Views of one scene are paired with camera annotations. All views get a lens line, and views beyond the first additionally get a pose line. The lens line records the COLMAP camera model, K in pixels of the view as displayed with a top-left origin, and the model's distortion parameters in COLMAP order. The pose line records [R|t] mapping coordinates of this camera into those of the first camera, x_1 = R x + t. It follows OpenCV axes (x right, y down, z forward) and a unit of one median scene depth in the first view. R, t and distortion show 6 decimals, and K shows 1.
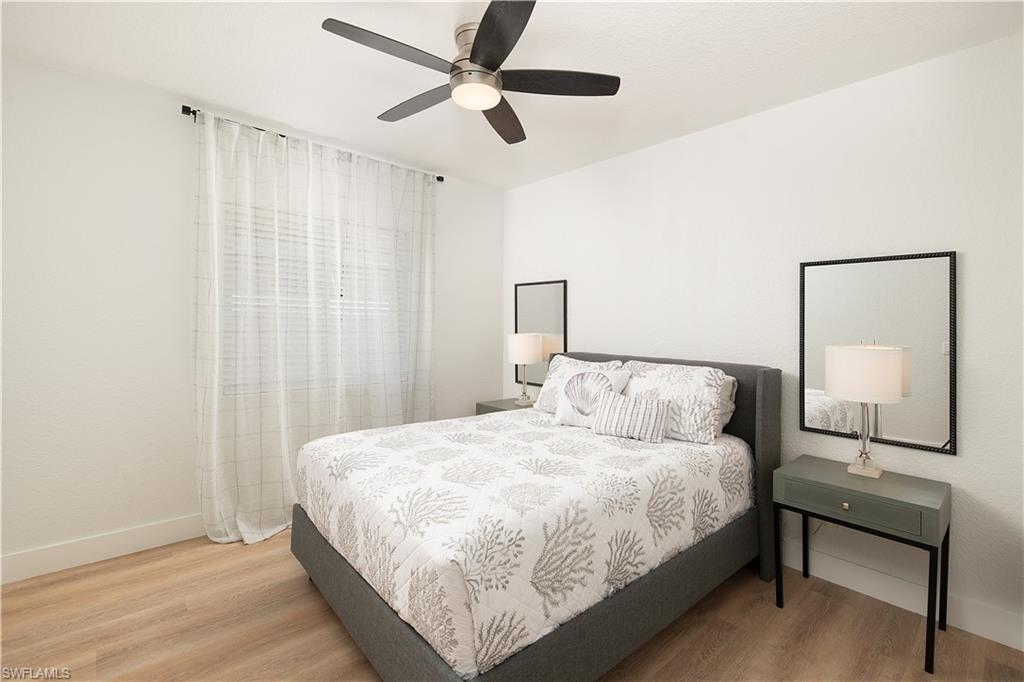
lens RADIAL K [[426.2, 0, 491.2], [0, 426.2, 317.0], [0, 0, 1]] dist [-0.000389, 0.000016]
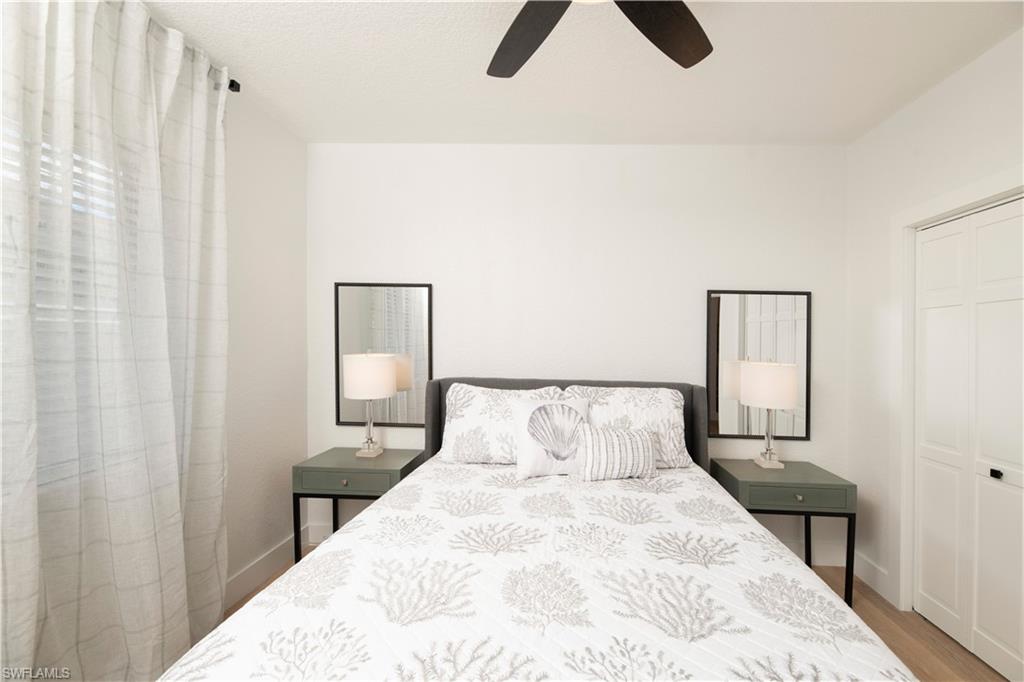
lens RADIAL K [[442.8, 0, 511.9], [0, 442.8, 330.8], [0, 0, 1]] dist [-0.000155, -0.000013]
pose [[0.697781, 0.018217, 0.716080, -0.434862], [-0.019713, 0.999786, -0.006225, -0.001373], [-0.716040, -0.009773, 0.697991, 0.497692]]
